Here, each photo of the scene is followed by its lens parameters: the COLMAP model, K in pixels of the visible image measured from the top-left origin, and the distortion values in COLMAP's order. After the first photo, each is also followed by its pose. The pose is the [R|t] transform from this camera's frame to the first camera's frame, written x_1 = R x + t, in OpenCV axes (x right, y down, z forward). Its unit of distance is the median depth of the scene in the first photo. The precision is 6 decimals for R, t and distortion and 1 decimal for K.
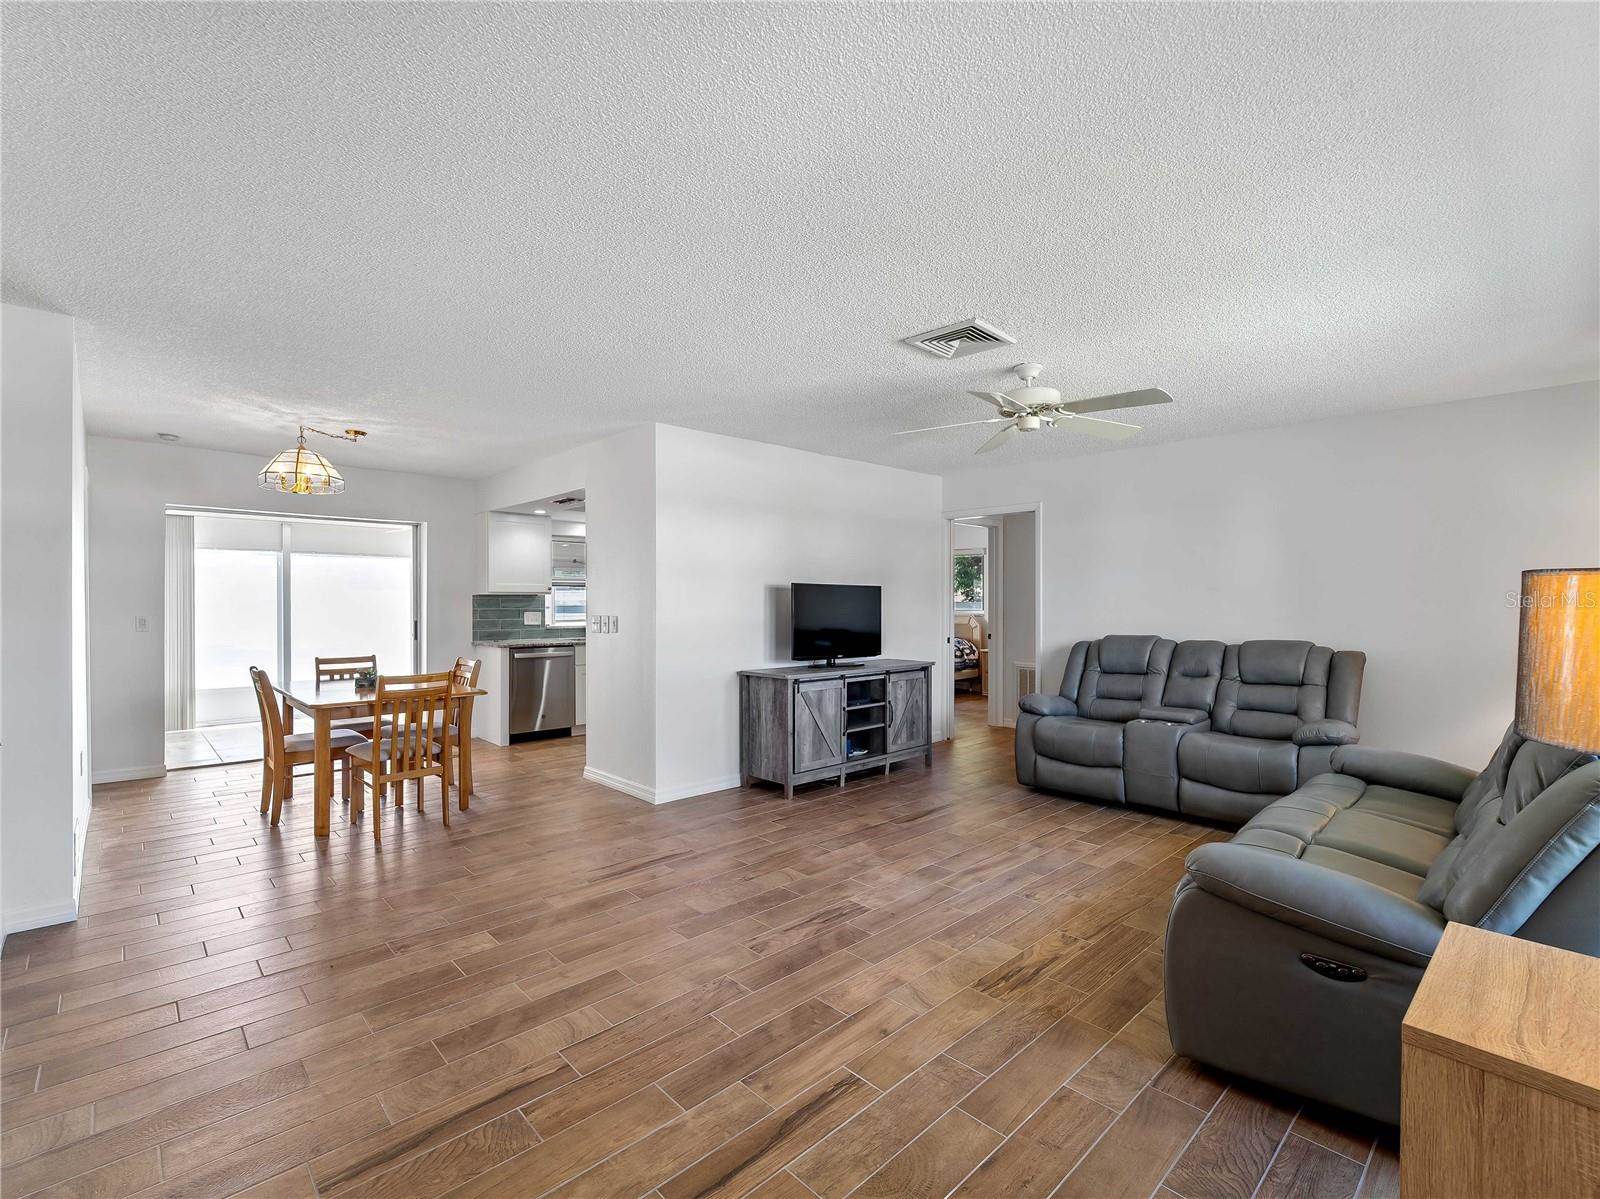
lens RADIAL K [[729.2, 0, 806.1], [0, 729.2, 600.6], [0, 0, 1]] dist [-0.001996, -0.000914]
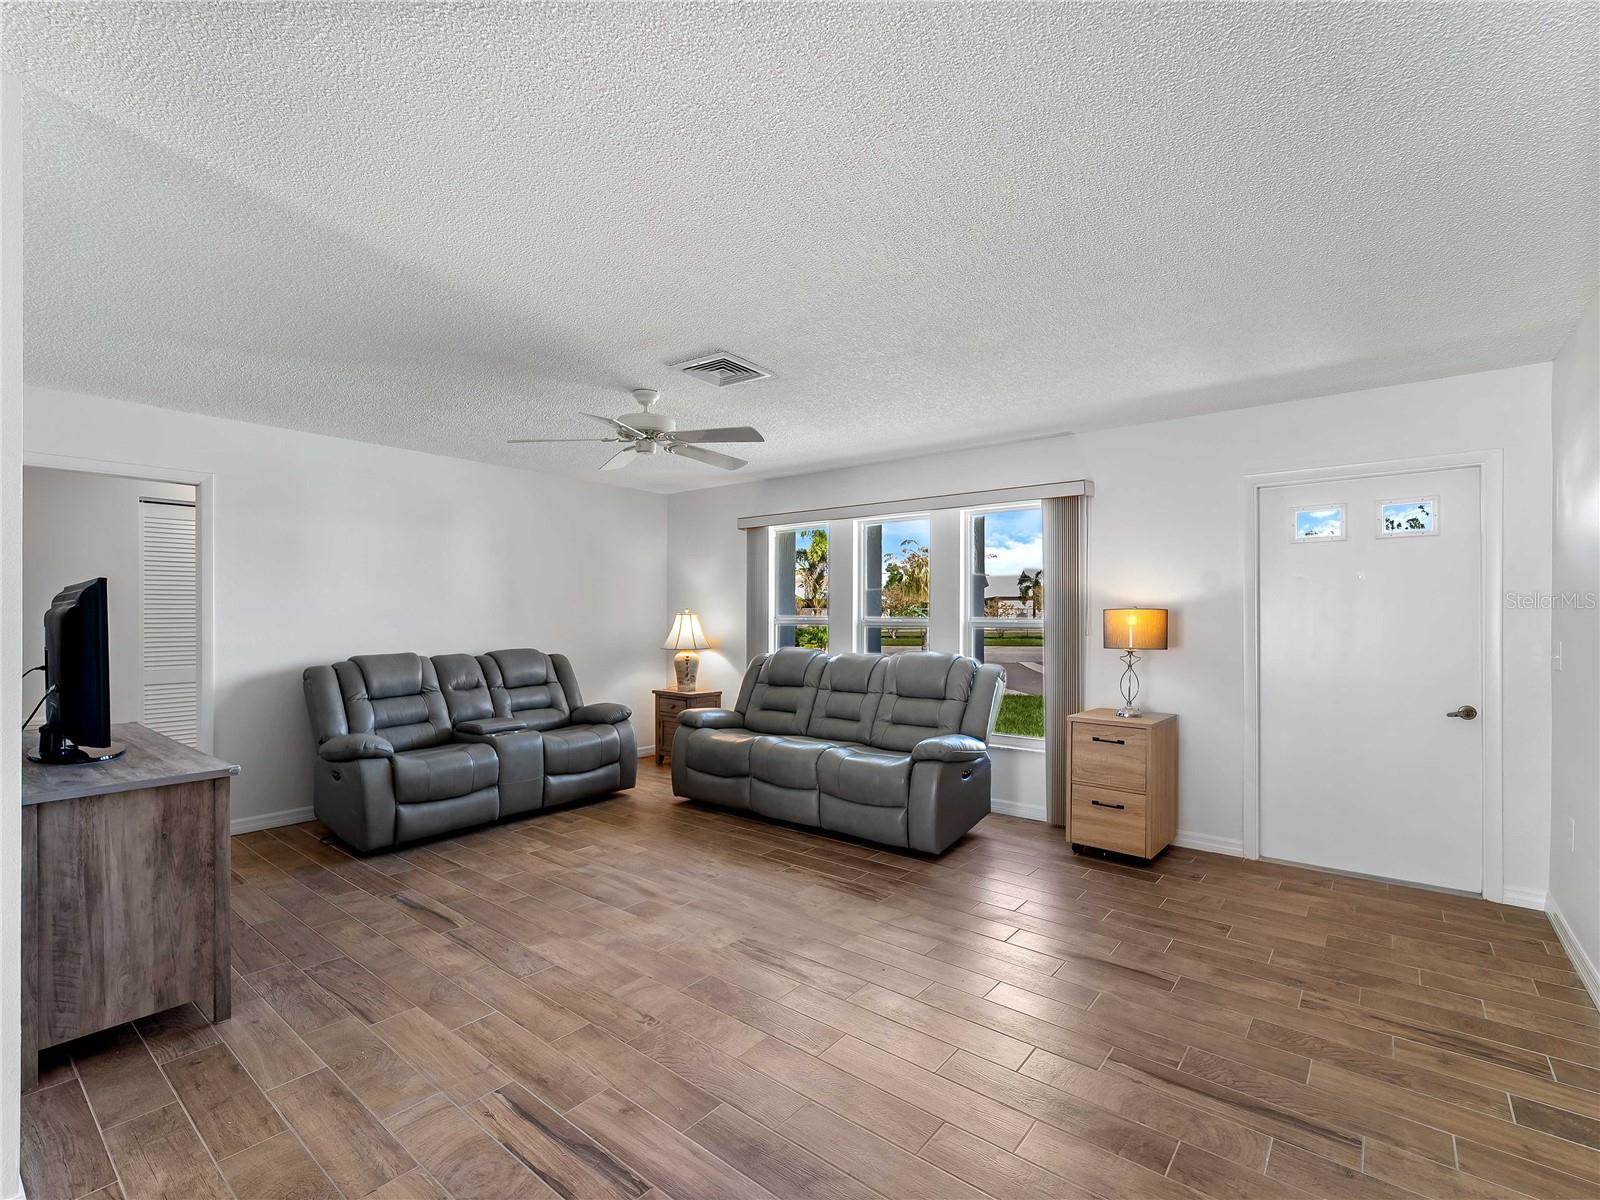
lens RADIAL K [[729.2, 0, 800.4], [0, 729.2, 614.1], [0, 0, 1]] dist [-0.001996, -0.000914]
pose [[-0.128776, -0.000381, 0.991674, -0.690752], [-0.001995, 0.999998, 0.000126, -0.003791], [-0.991672, -0.001962, -0.128776, 0.828264]]
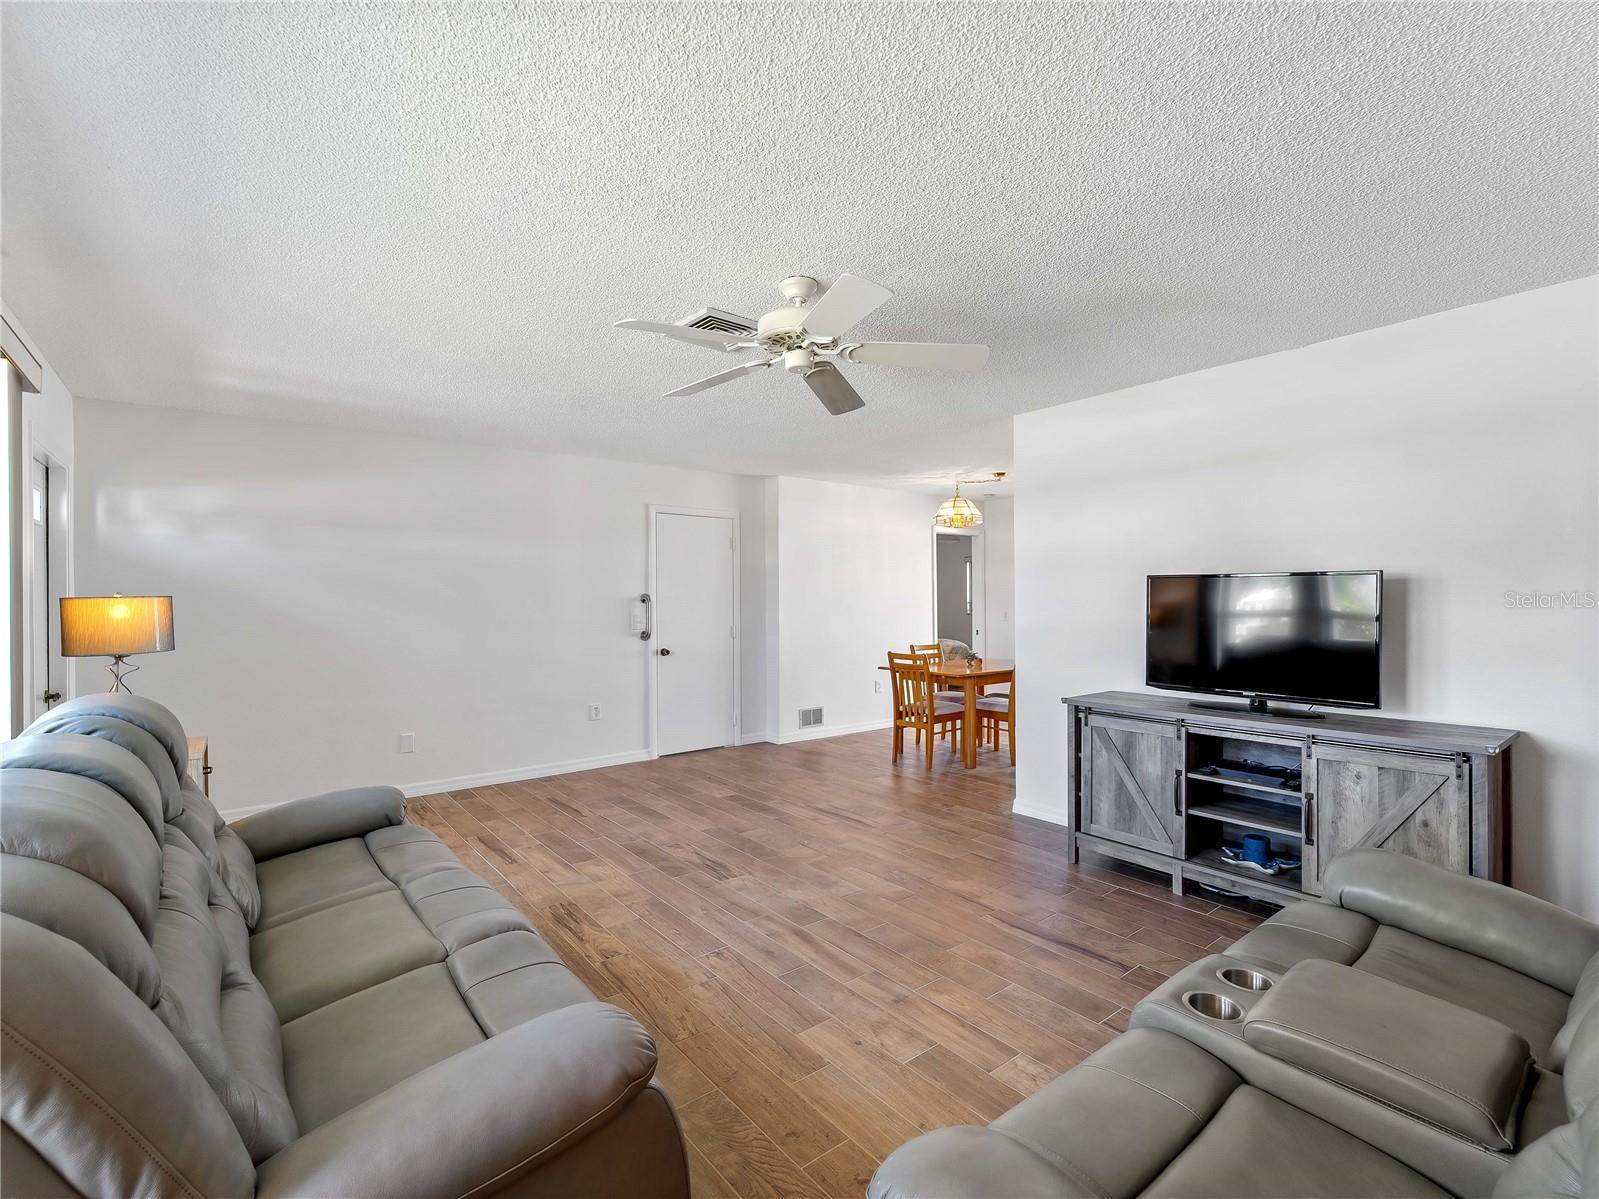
lens RADIAL K [[728.7, 0, 798.7], [0, 728.7, 600.8], [0, 0, 1]] dist [-0.001996, -0.000914]
pose [[-0.097968, 0.000422, -0.995189, 0.933654], [0.006421, 0.999979, -0.000208, -0.002732], [0.995169, -0.006411, -0.097969, 0.968186]]
